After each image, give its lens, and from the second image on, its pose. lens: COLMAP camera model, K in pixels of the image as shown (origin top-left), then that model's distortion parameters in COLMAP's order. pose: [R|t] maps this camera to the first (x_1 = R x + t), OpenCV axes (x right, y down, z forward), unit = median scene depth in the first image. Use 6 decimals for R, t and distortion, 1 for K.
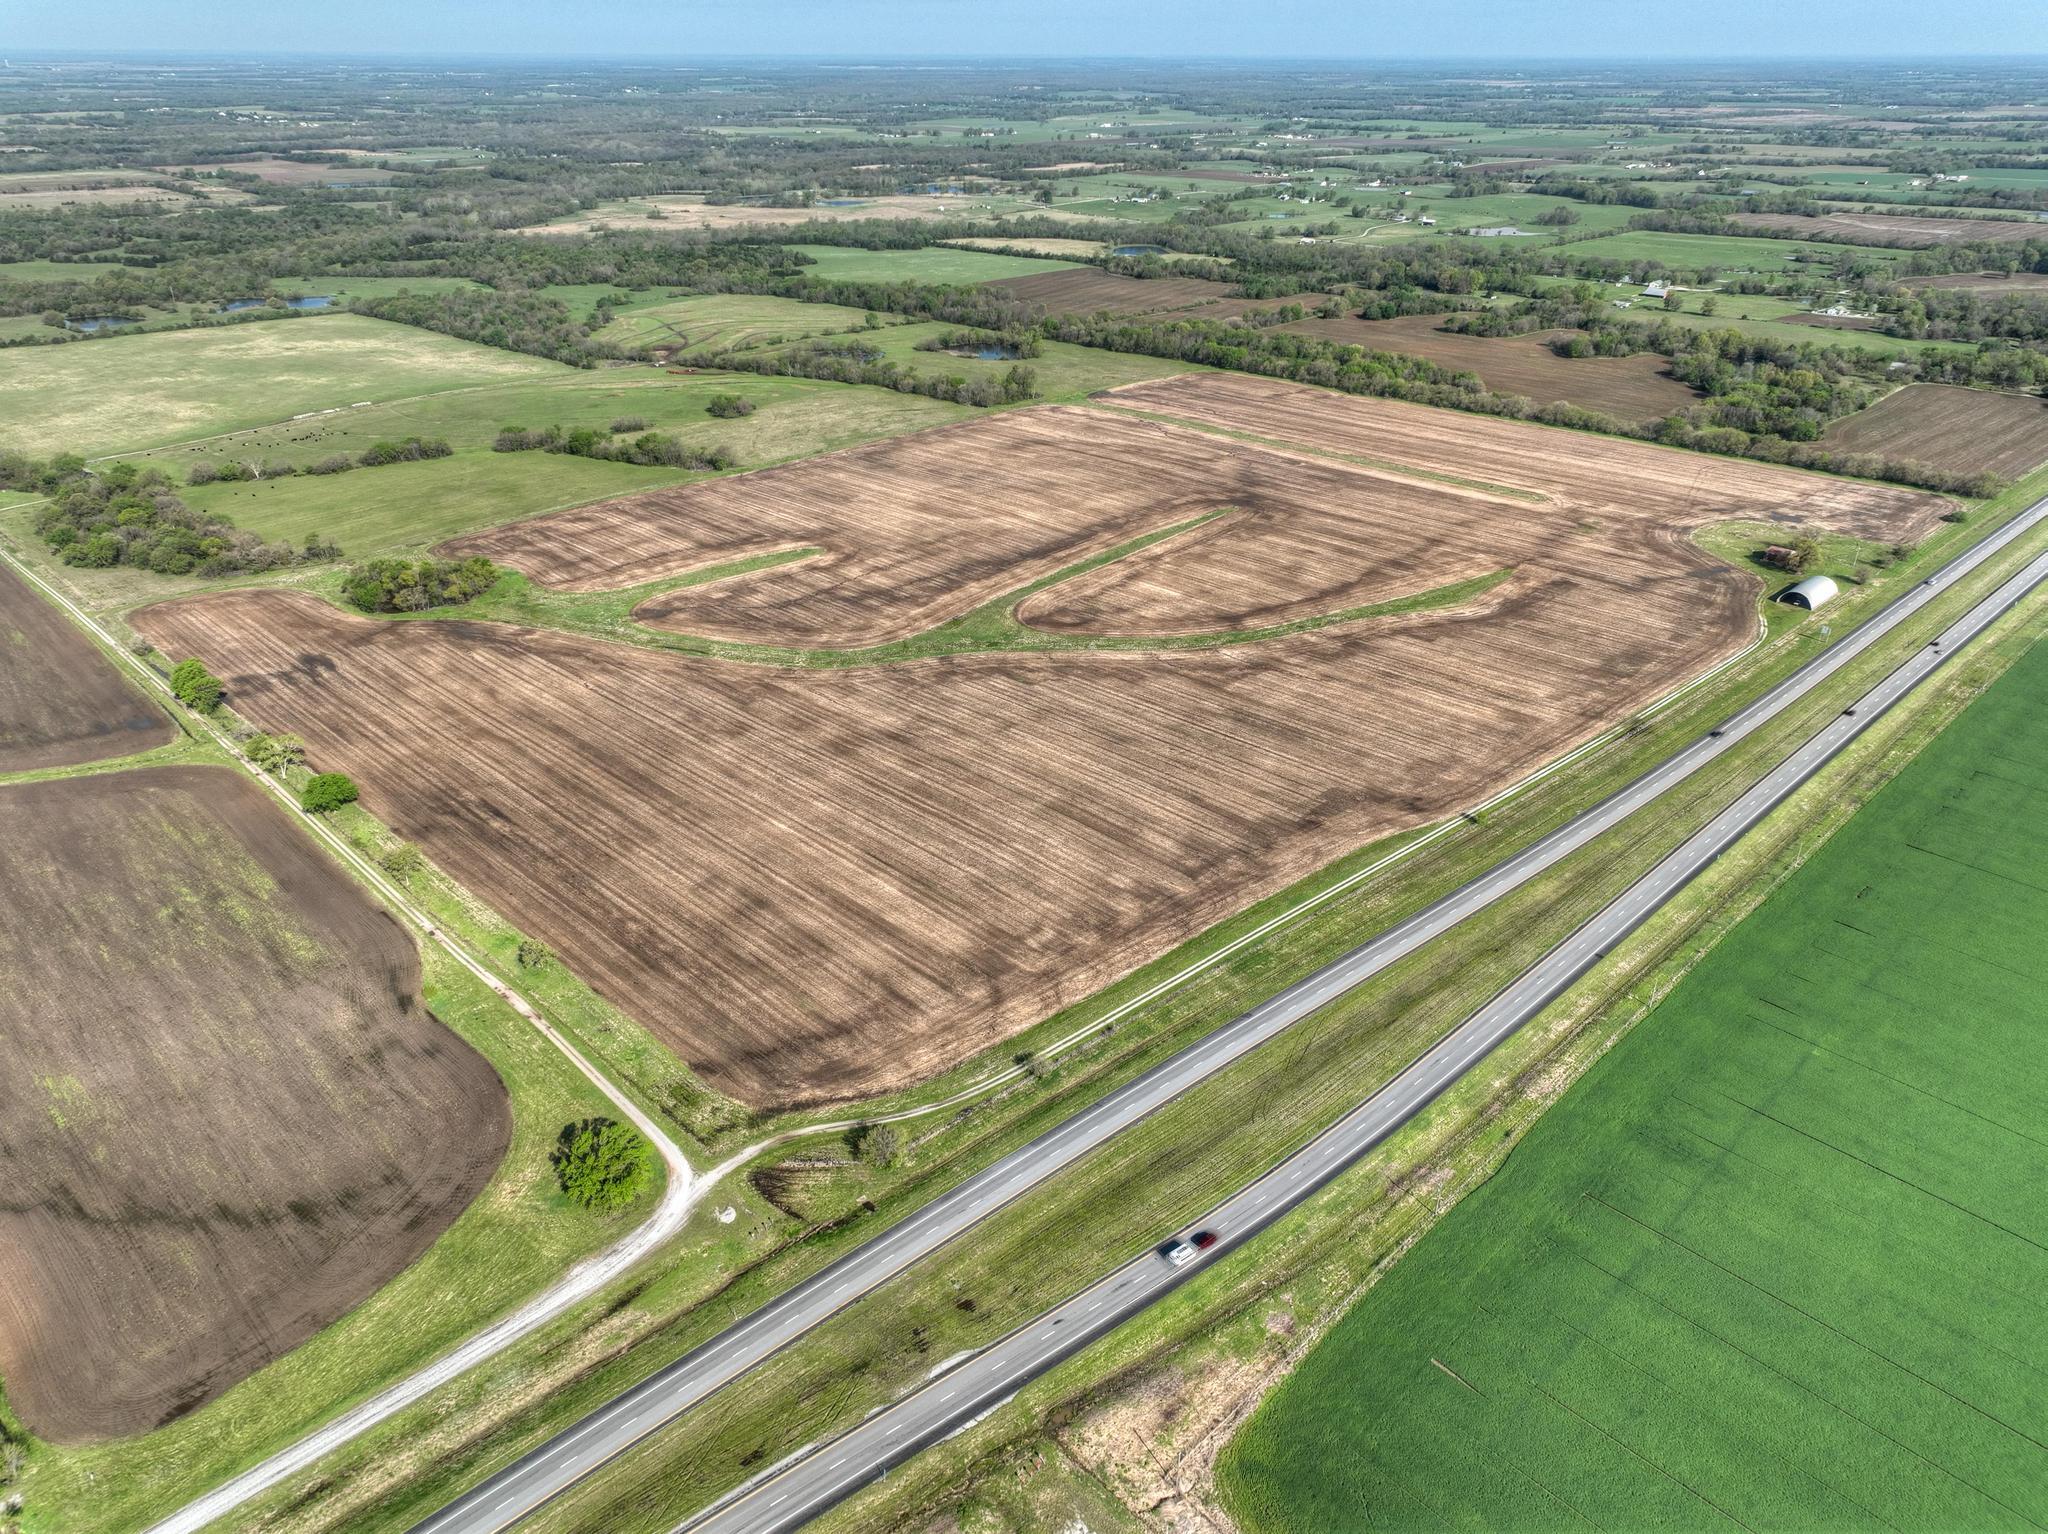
lens RADIAL K [[1420.2, 0, 1024.0], [0, 1420.2, 767.0], [0, 0, 1]] dist [-0.003764, 0.024231]
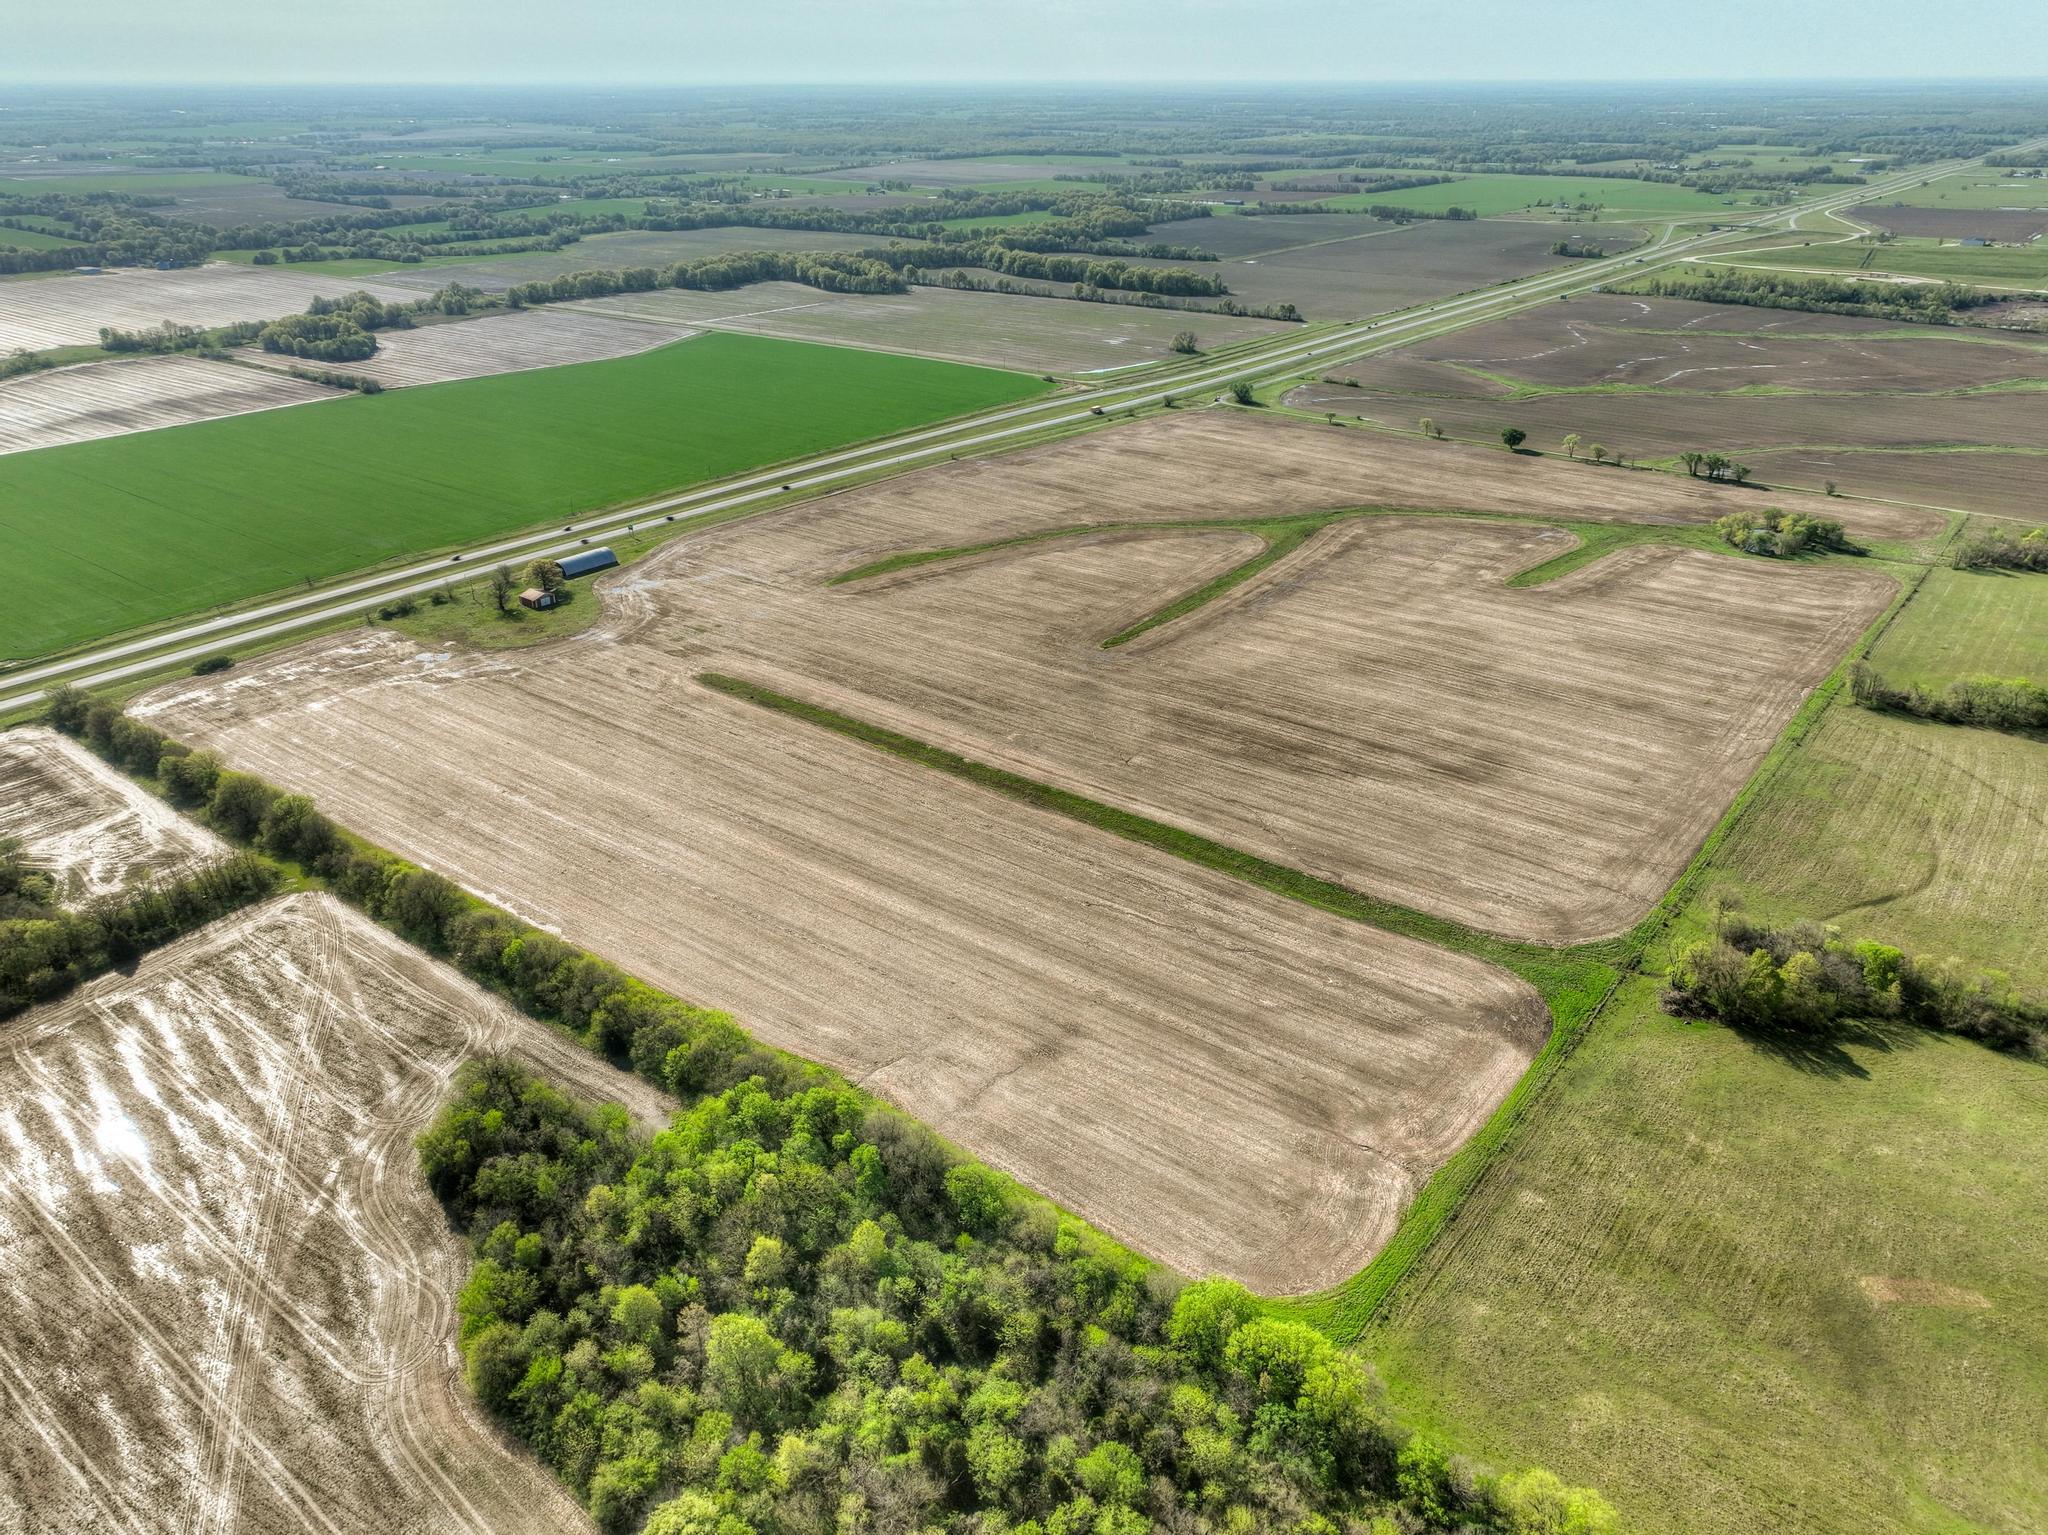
lens RADIAL K [[1512.3, 0, 1032.5], [0, 1512.3, 768.1], [0, 0, 1]] dist [-0.009663, 0.029867]
pose [[-0.989489, 0.062499, -0.130403, 0.337159], [-0.064085, 0.618859, 0.782884, -0.896337], [0.129631, 0.783012, -0.608349, 1.740101]]
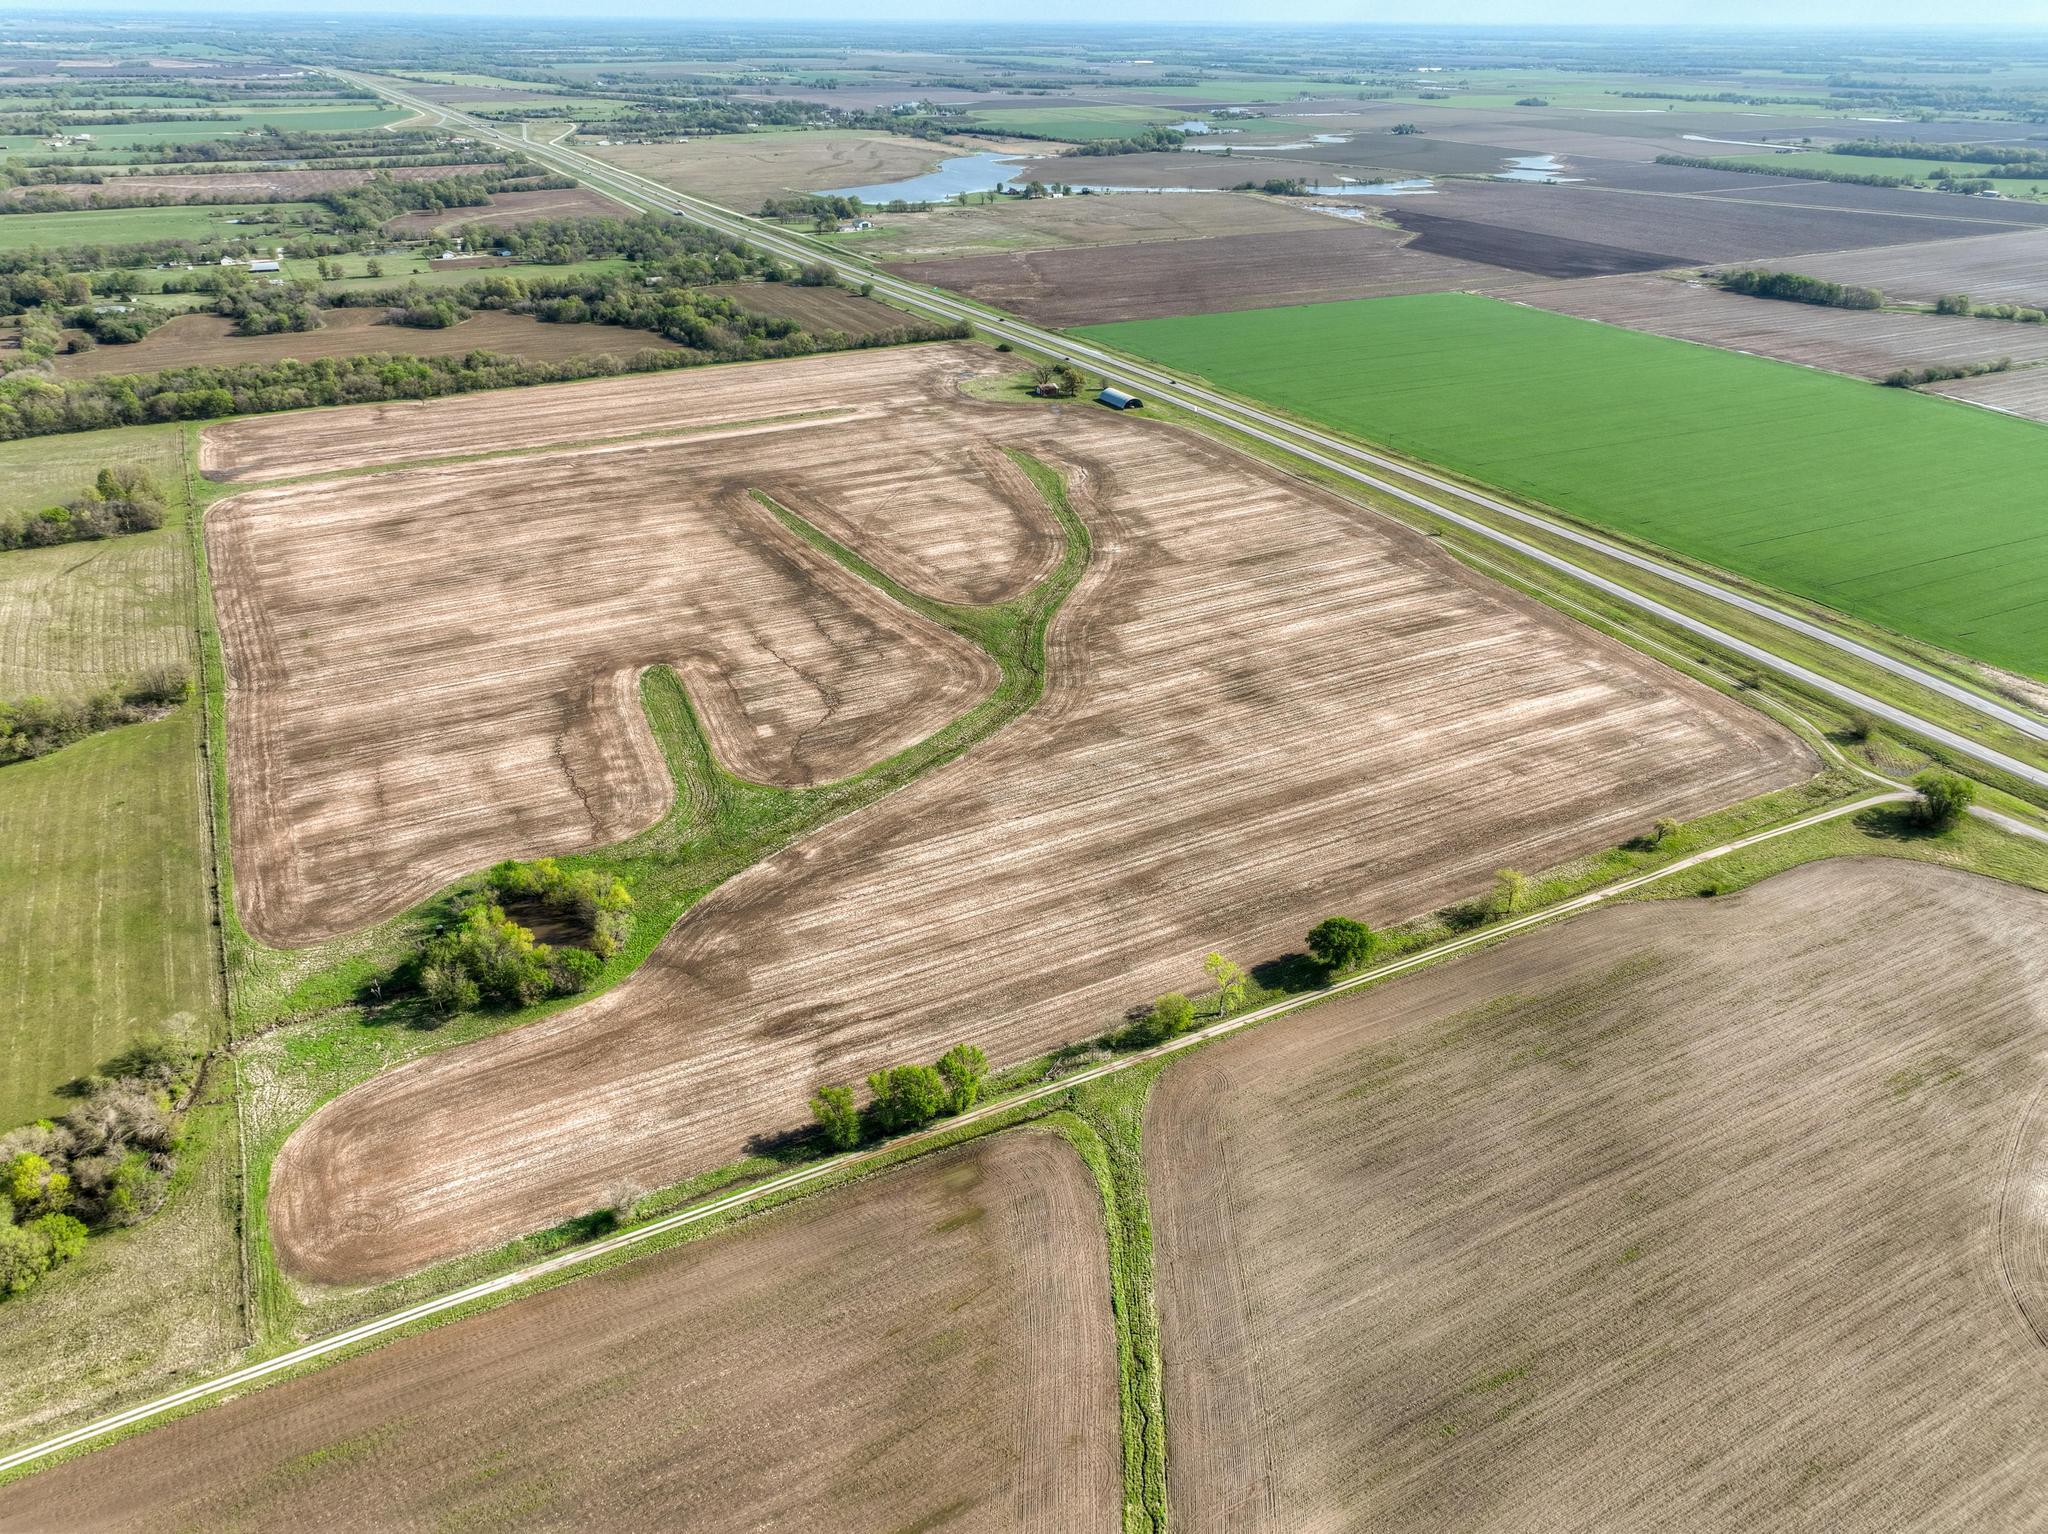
lens RADIAL K [[1453.2, 0, 1008.4], [0, 1453.2, 755.2], [0, 0, 1]] dist [-0.000095, 0.016654]
pose [[0.287962, -0.438112, 0.851549, -0.813901], [0.428336, 0.854232, 0.294646, -0.272150], [-0.856508, 0.279902, 0.433645, 0.515160]]
